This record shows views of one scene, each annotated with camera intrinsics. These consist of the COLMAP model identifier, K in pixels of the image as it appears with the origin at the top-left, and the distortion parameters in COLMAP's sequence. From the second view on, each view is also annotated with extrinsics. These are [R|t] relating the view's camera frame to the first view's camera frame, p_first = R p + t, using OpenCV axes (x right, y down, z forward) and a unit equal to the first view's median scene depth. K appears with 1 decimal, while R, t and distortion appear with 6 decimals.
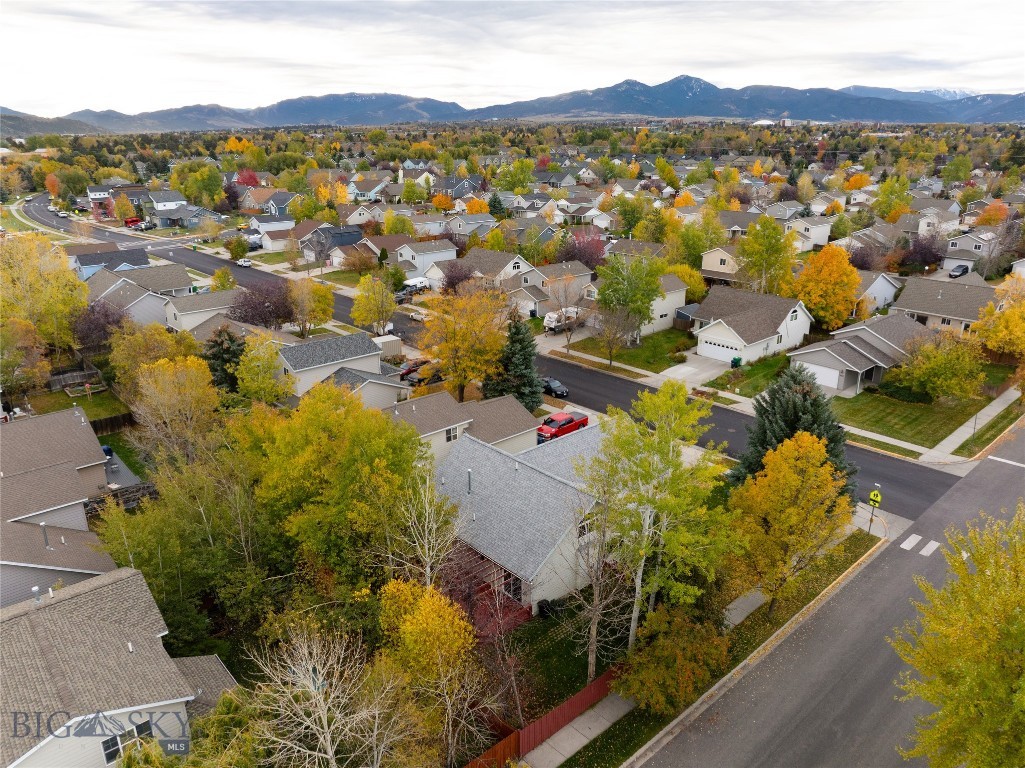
lens RADIAL K [[726.4, 0, 517.0], [0, 726.4, 382.6], [0, 0, 1]] dist [-0.069512, 0.039448]
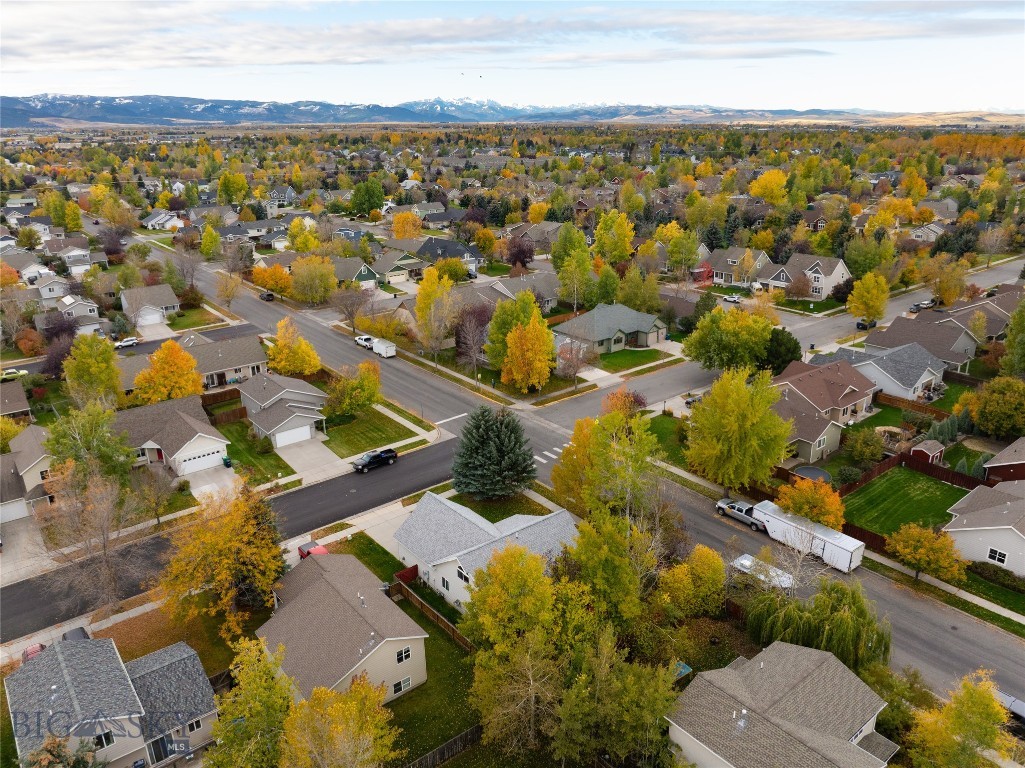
lens RADIAL K [[726.4, 0, 517.0], [0, 726.4, 382.6], [0, 0, 1]] dist [-0.069512, 0.039448]
pose [[0.051170, -0.332968, 0.941549, -0.602280], [0.332844, 0.894569, 0.298265, -0.280897], [-0.941593, 0.298127, 0.156601, 0.312627]]
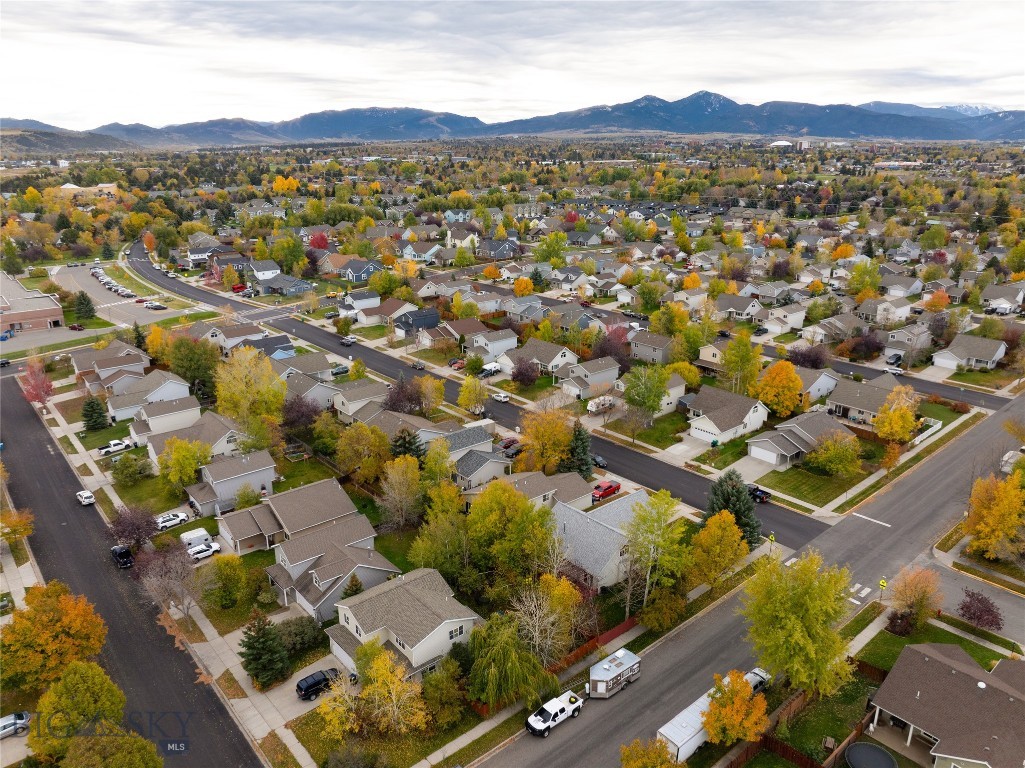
lens RADIAL K [[726.4, 0, 517.0], [0, 726.4, 382.6], [0, 0, 1]] dist [-0.069512, 0.039448]
pose [[0.999680, 0.012257, -0.022130, -0.074886], [-0.012628, 0.999781, -0.016683, -0.108949], [0.021921, 0.016958, 0.999616, -0.479868]]
